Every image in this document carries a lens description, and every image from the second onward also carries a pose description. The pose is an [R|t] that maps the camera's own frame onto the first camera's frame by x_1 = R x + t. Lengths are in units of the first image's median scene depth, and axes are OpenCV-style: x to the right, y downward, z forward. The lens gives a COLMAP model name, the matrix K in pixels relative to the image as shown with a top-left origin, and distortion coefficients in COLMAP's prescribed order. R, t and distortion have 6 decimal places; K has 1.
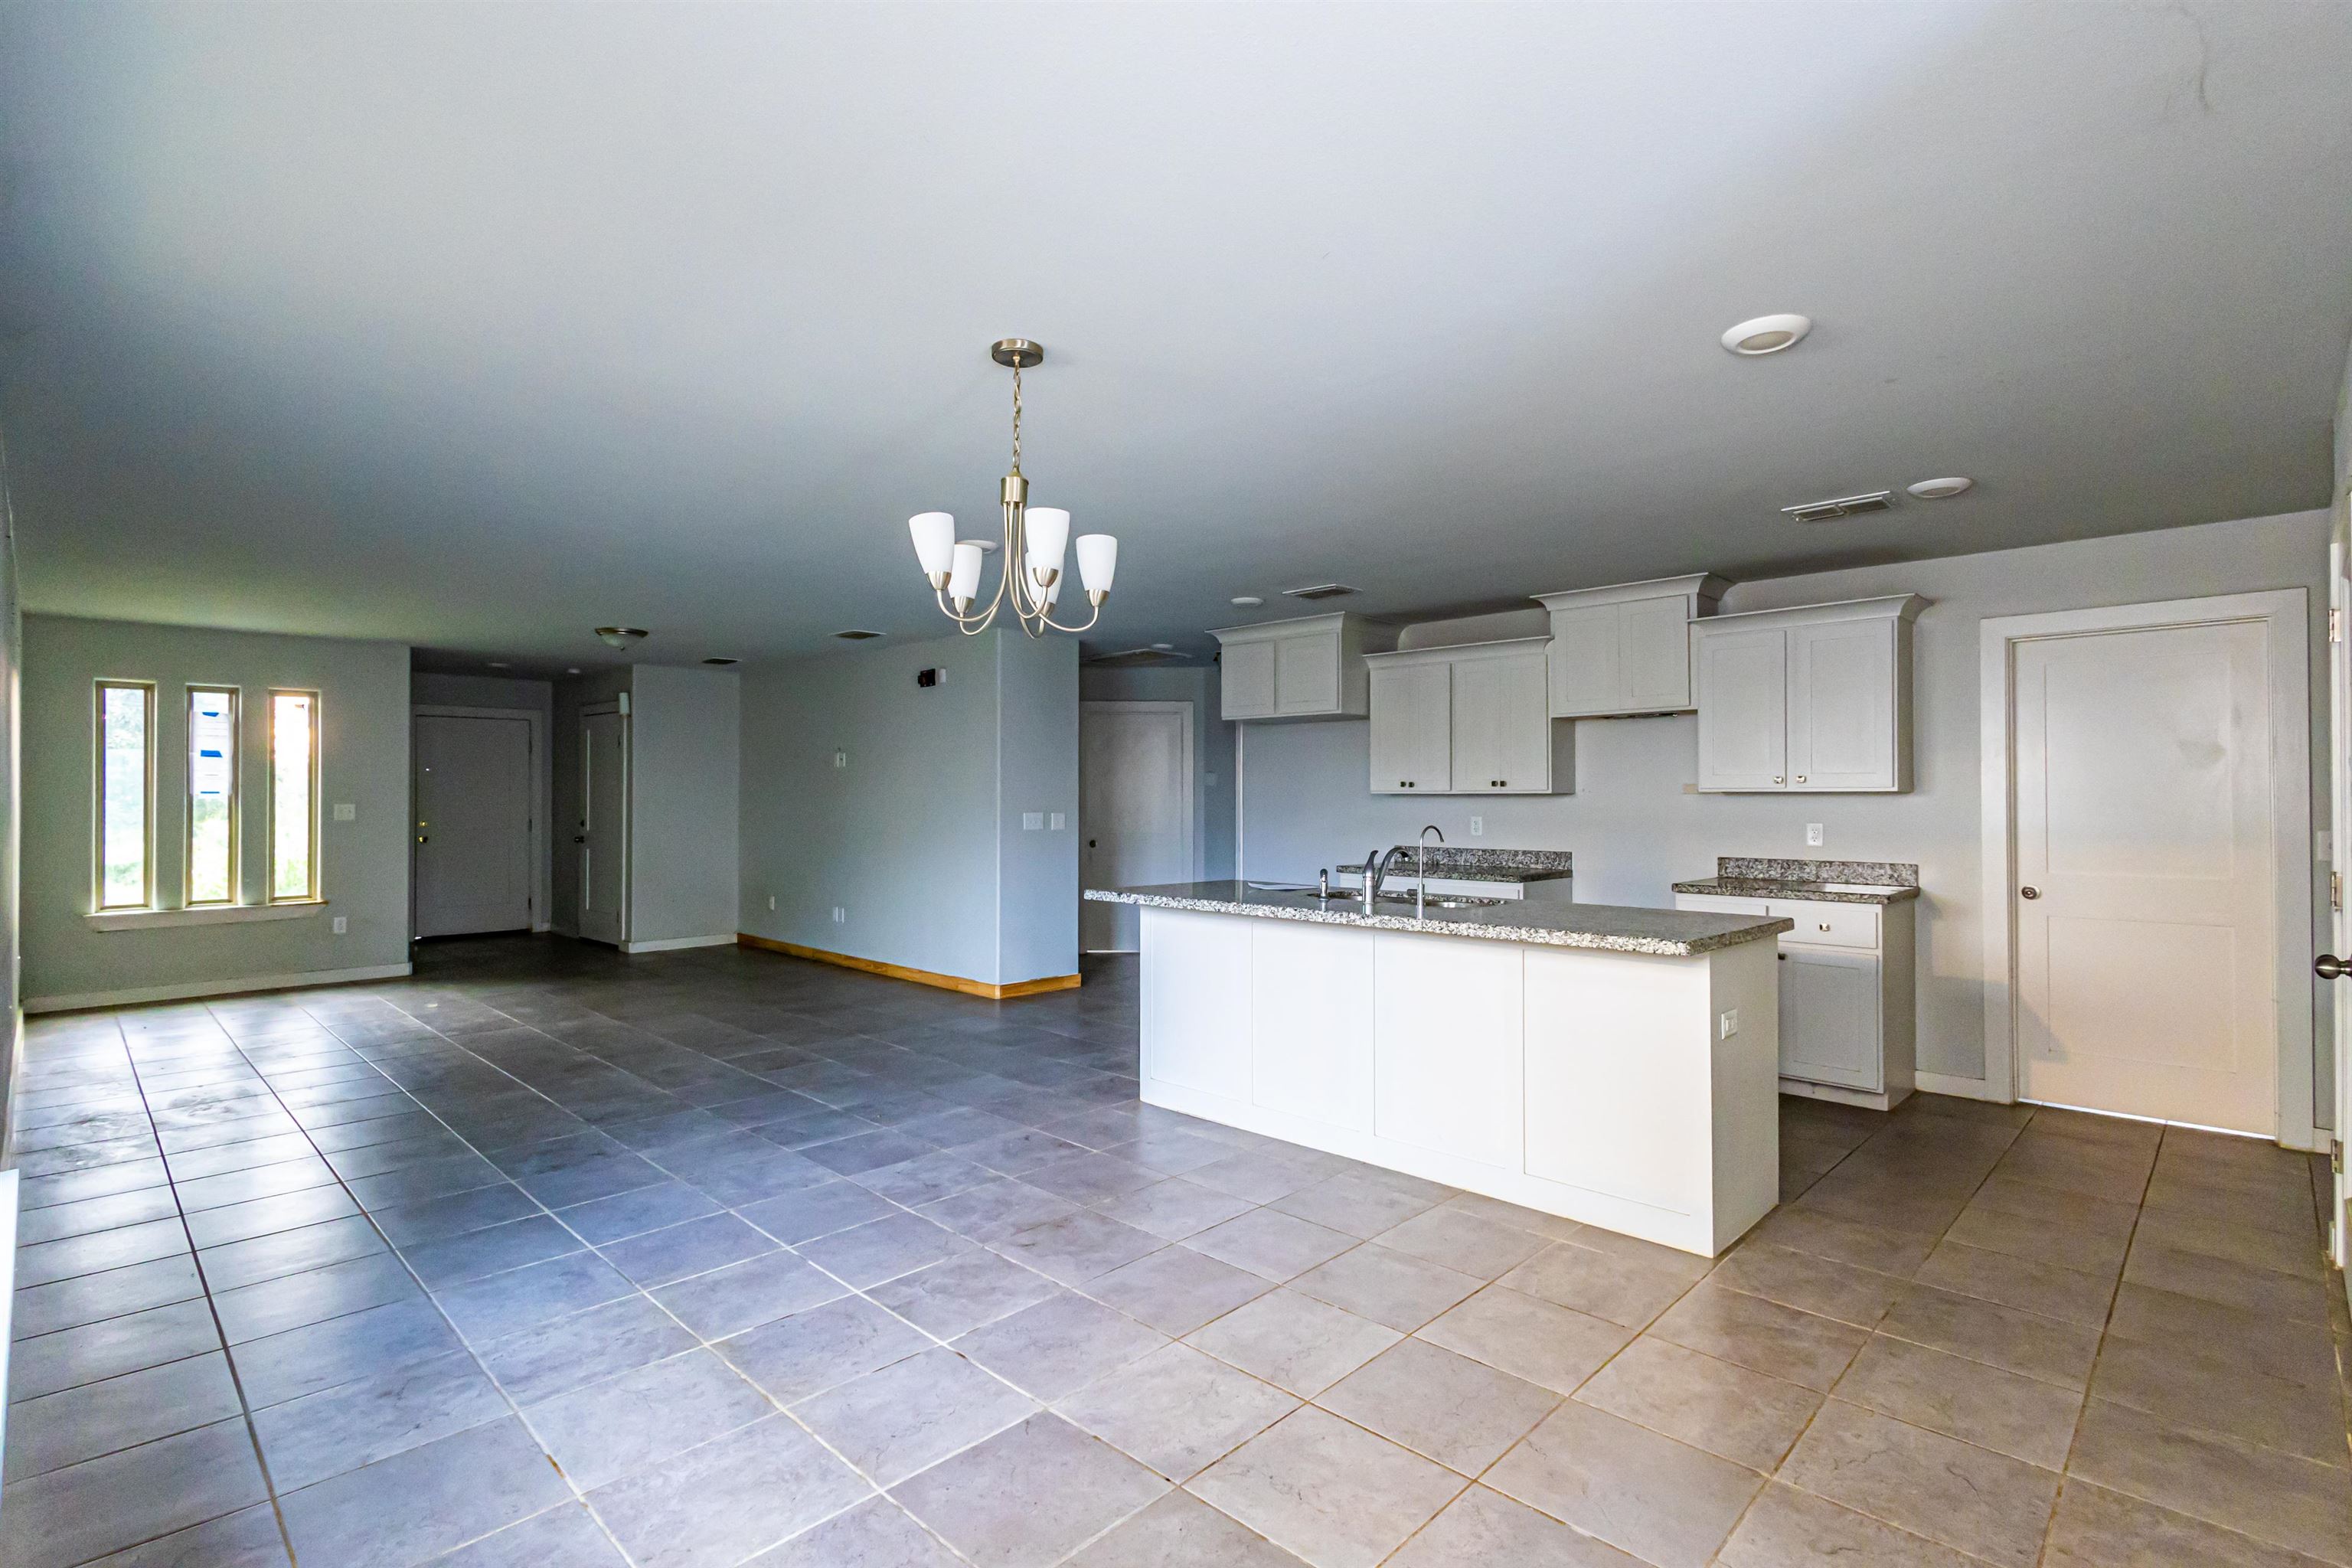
lens RADIAL K [[1087.1, 0, 1171.2], [0, 1087.1, 789.0], [0, 0, 1]] dist [0.007416, -0.003312]
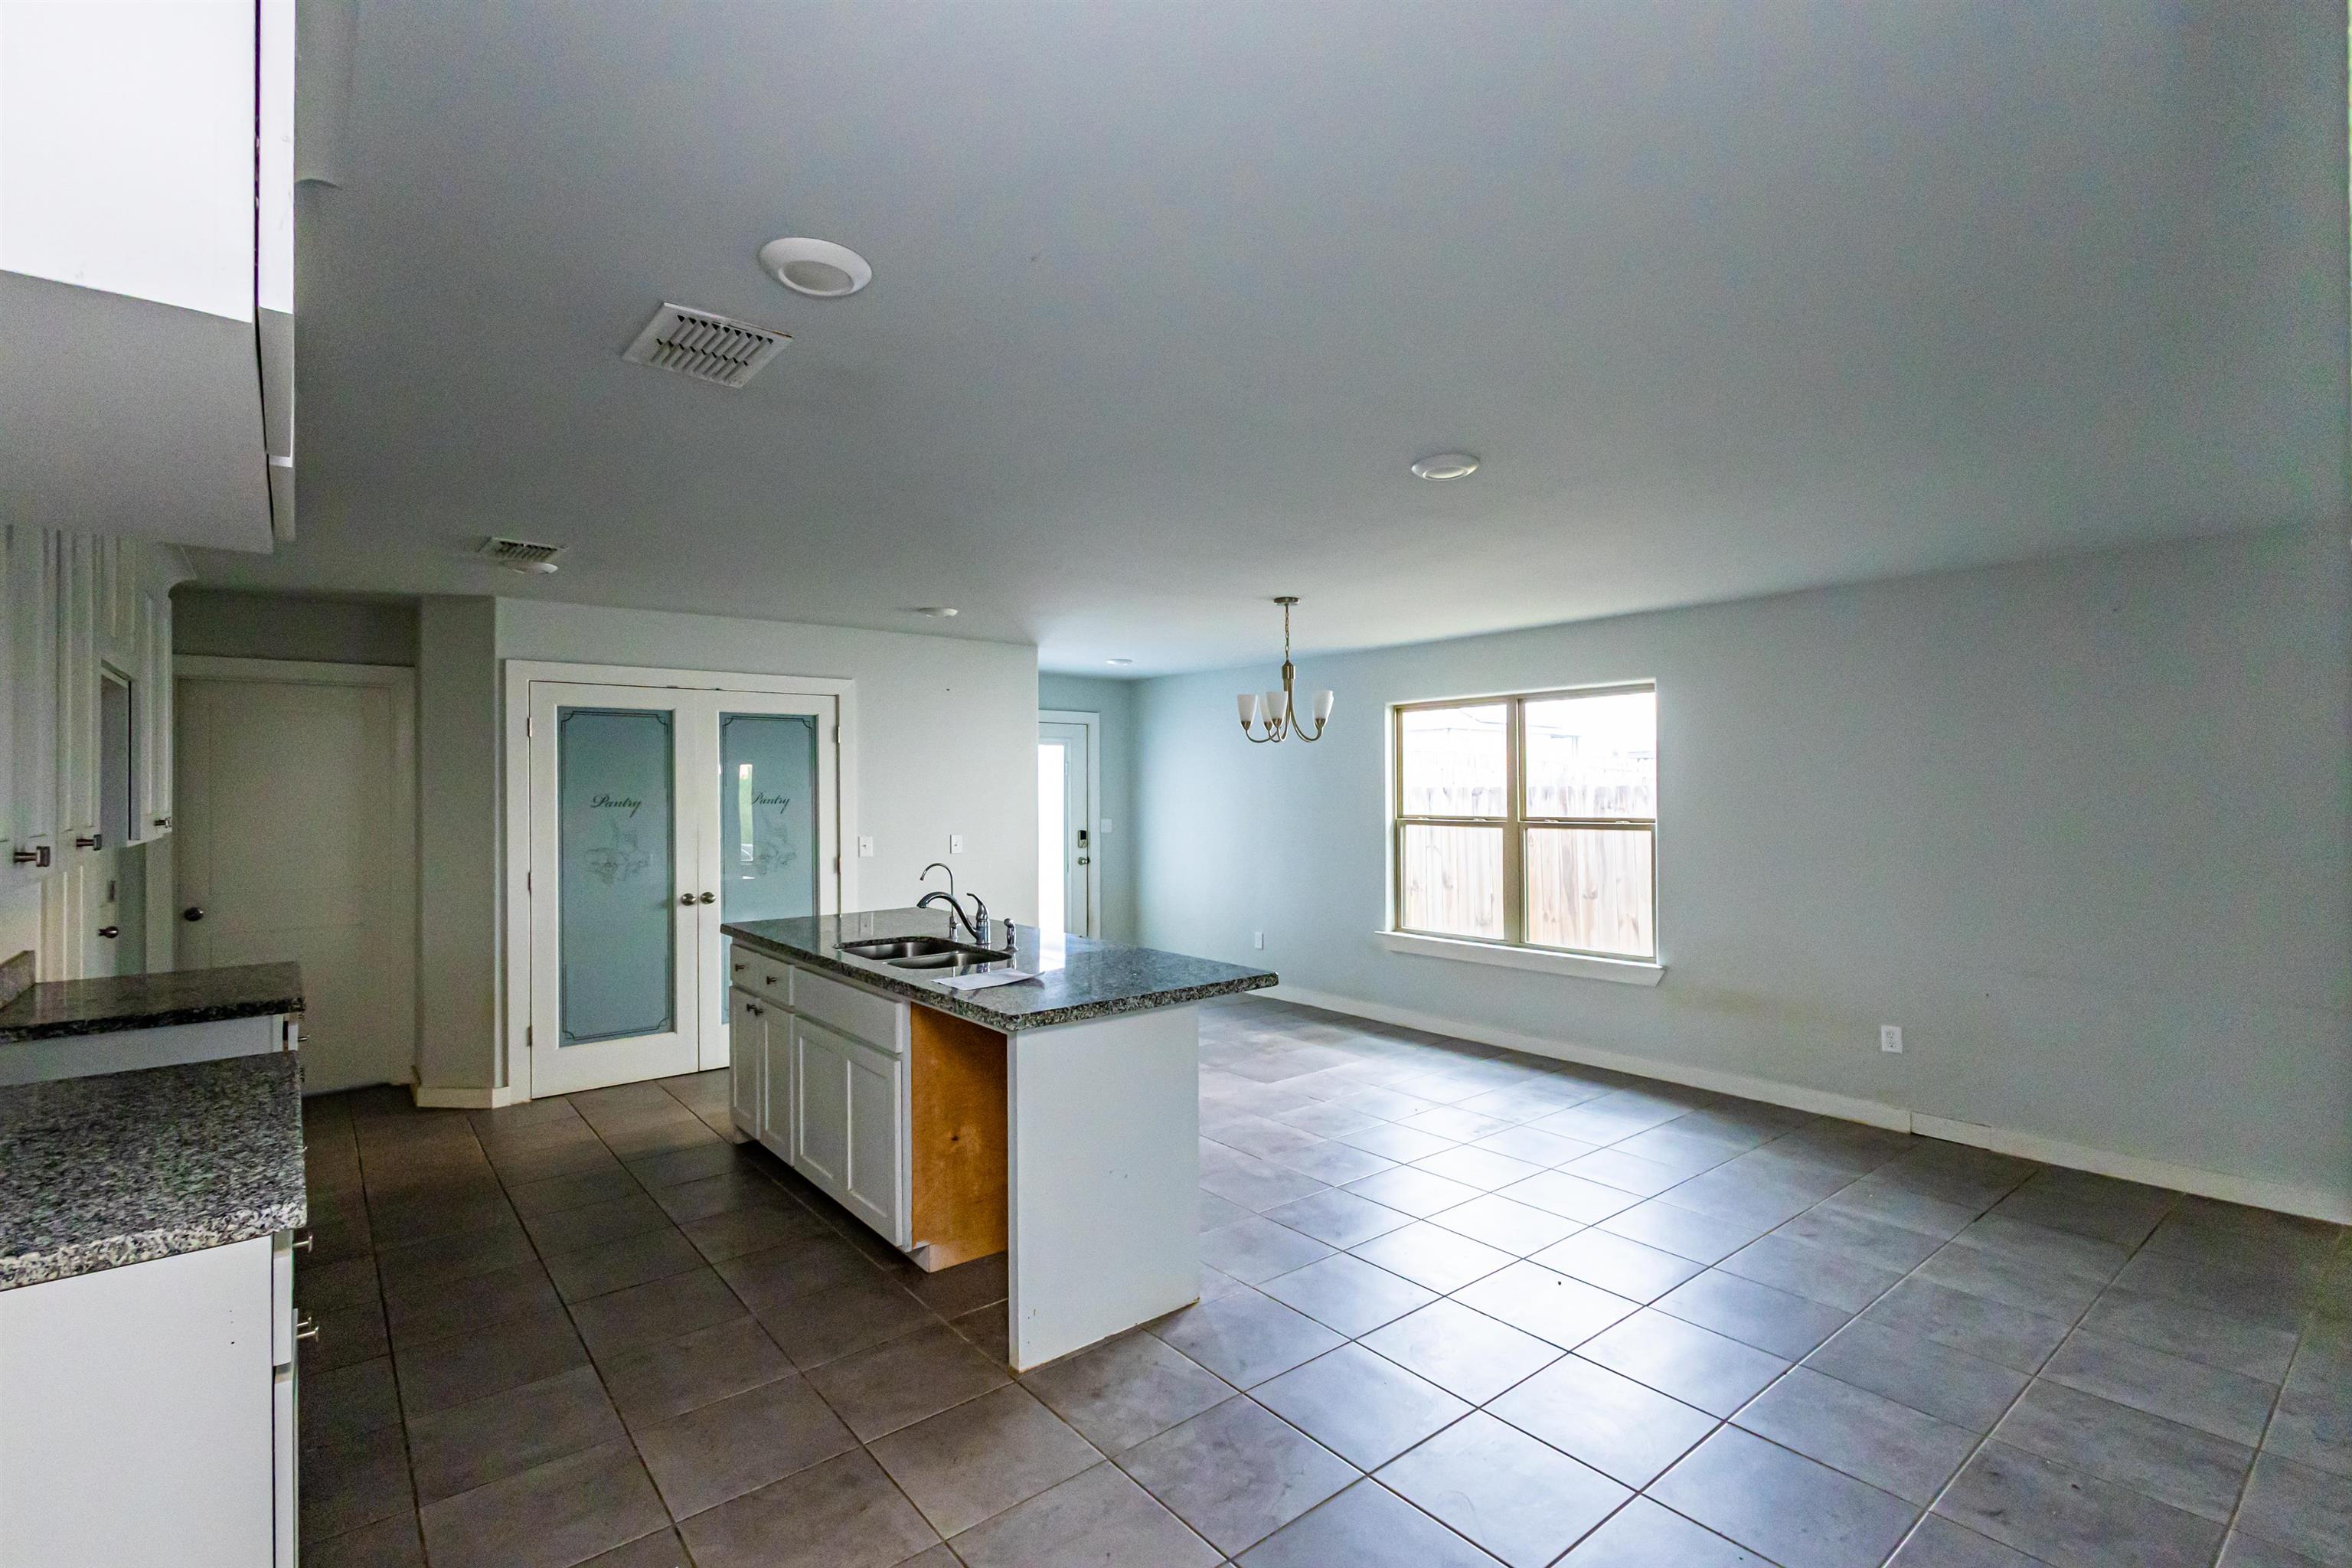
lens RADIAL K [[1087.1, 0, 1177.3], [0, 1087.1, 783.7], [0, 0, 1]] dist [0.007416, -0.003312]
pose [[-0.994039, 0.001563, 0.109013, -0.068568], [0.000199, 0.999922, -0.012526, -0.019960], [-0.109024, -0.012430, -0.993961, 1.301204]]
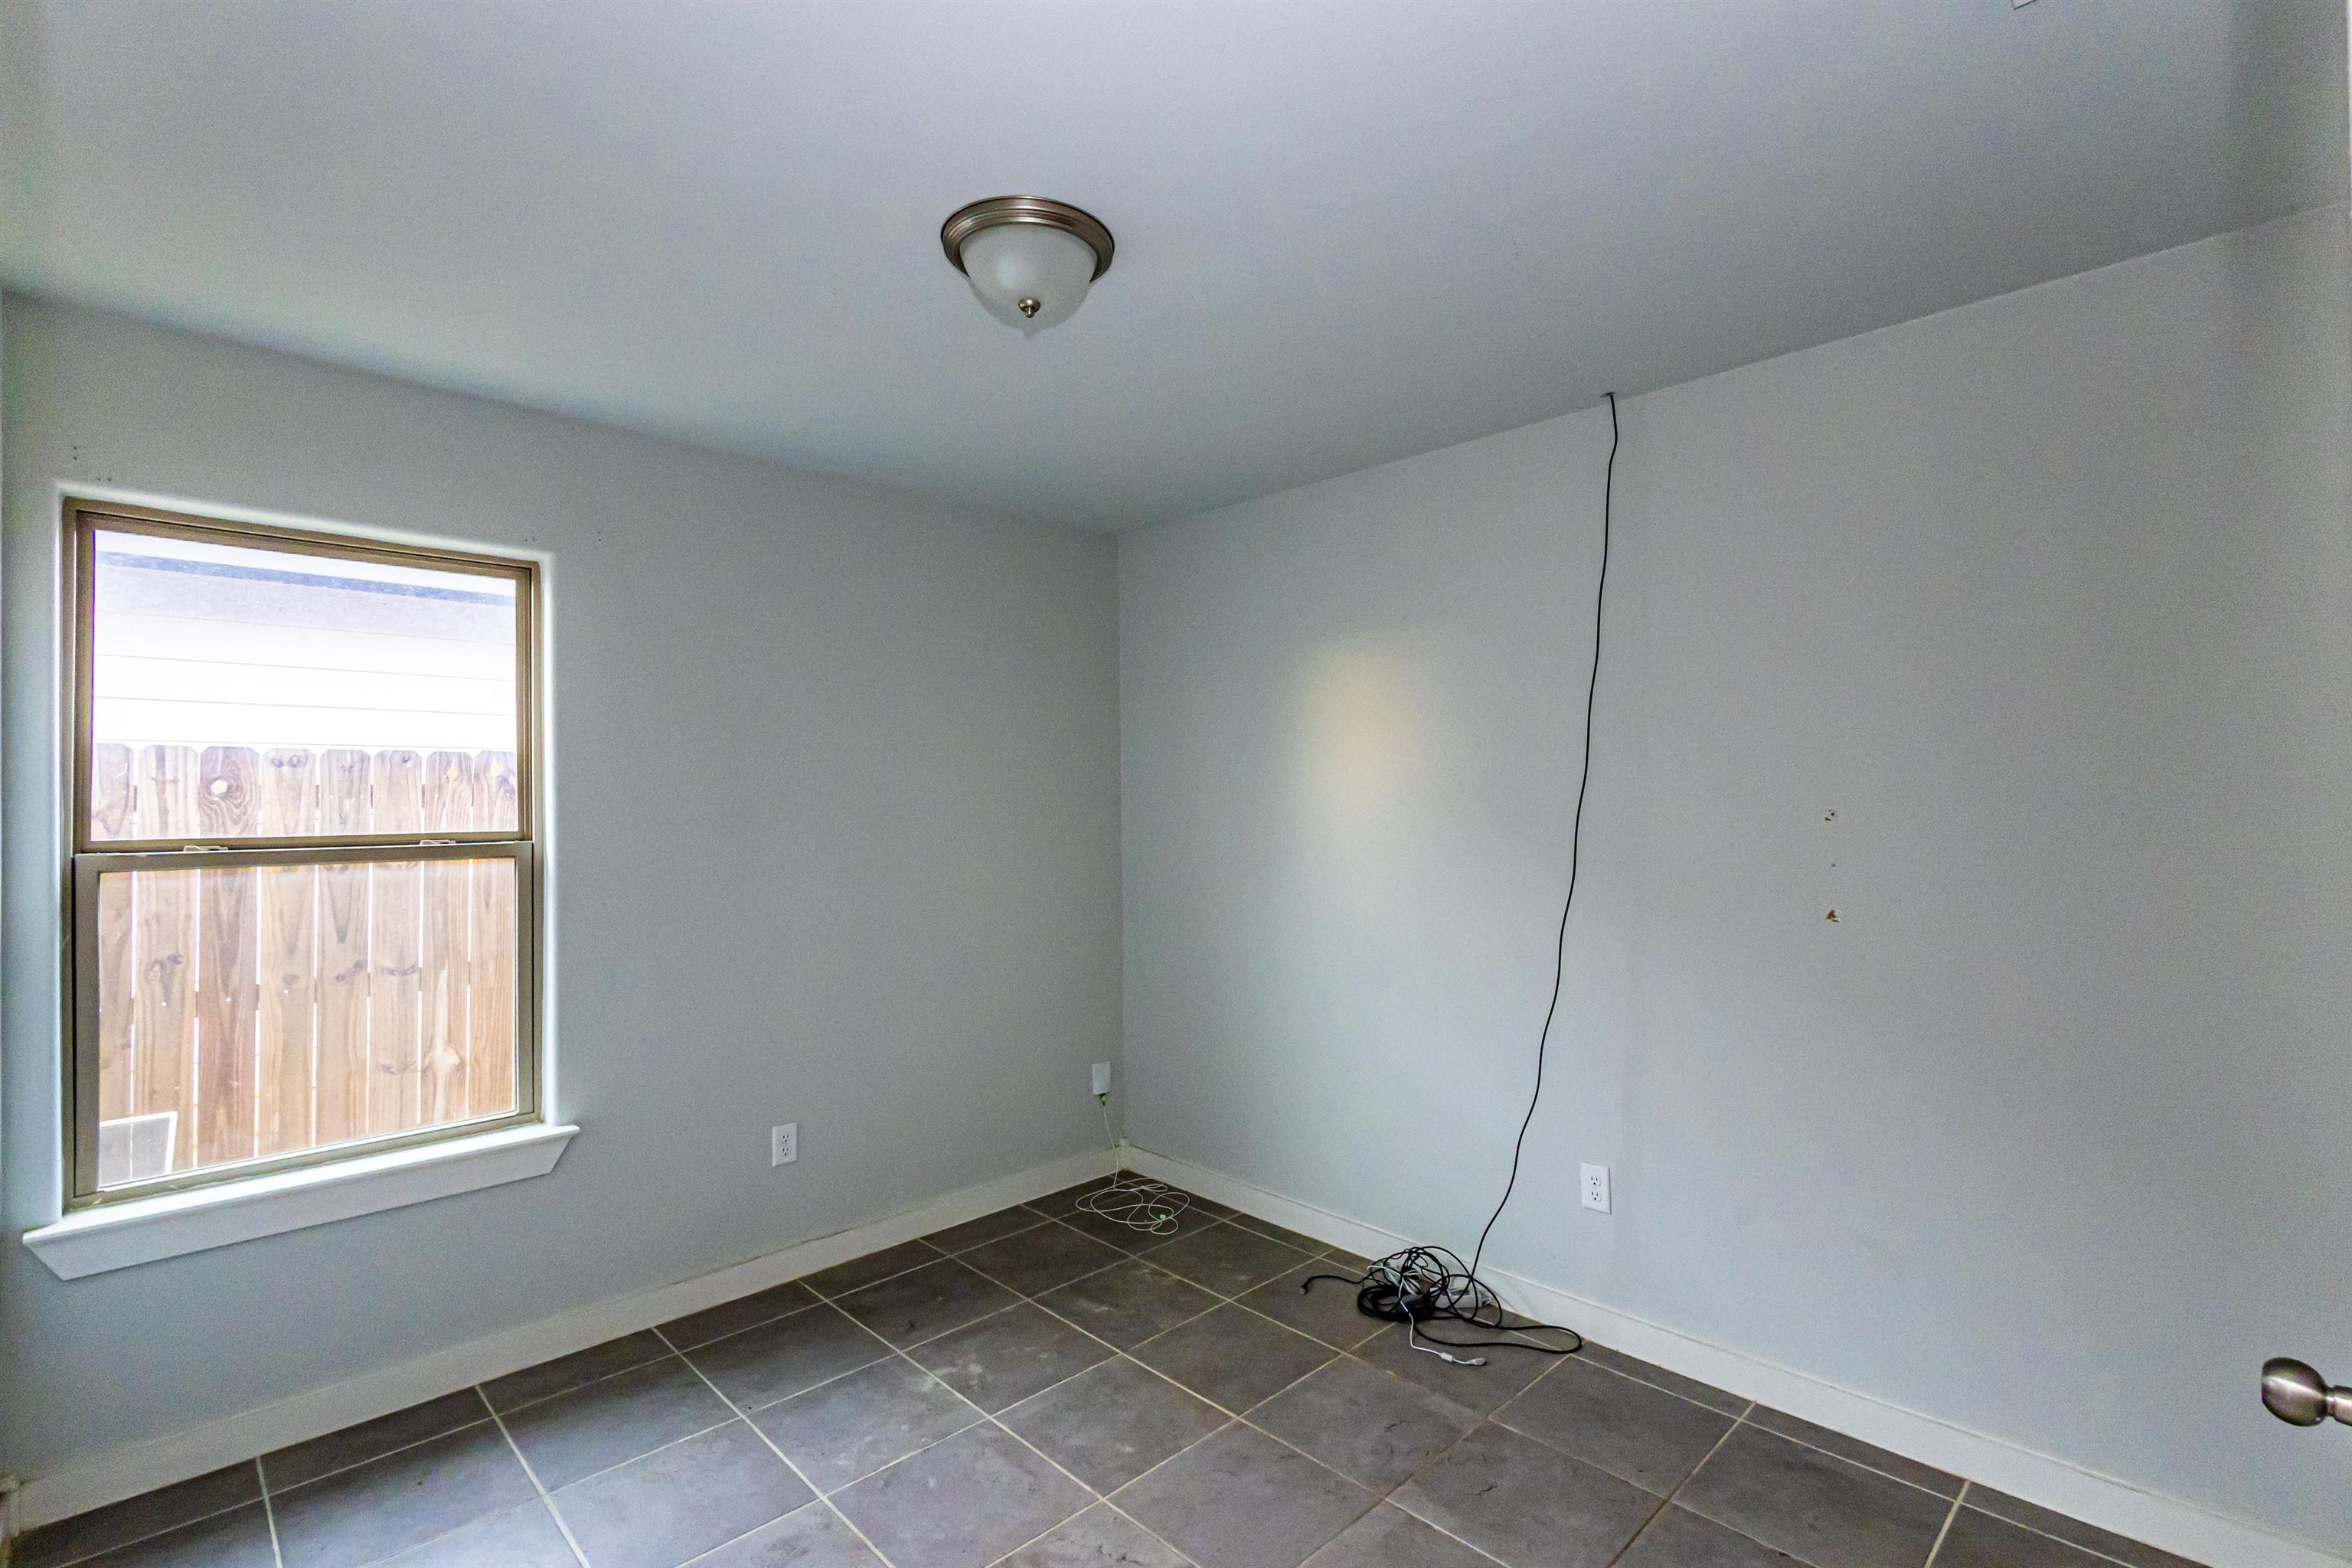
lens RADIAL K [[1087.1, 0, 1154.8], [0, 1087.1, 788.7], [0, 0, 1]] dist [0.007416, -0.003312]
pose [[-0.035754, -0.011797, -0.999291, 0.182682], [0.010522, 0.999870, -0.012181, -0.011589], [0.999305, -0.010950, -0.035626, 0.506345]]
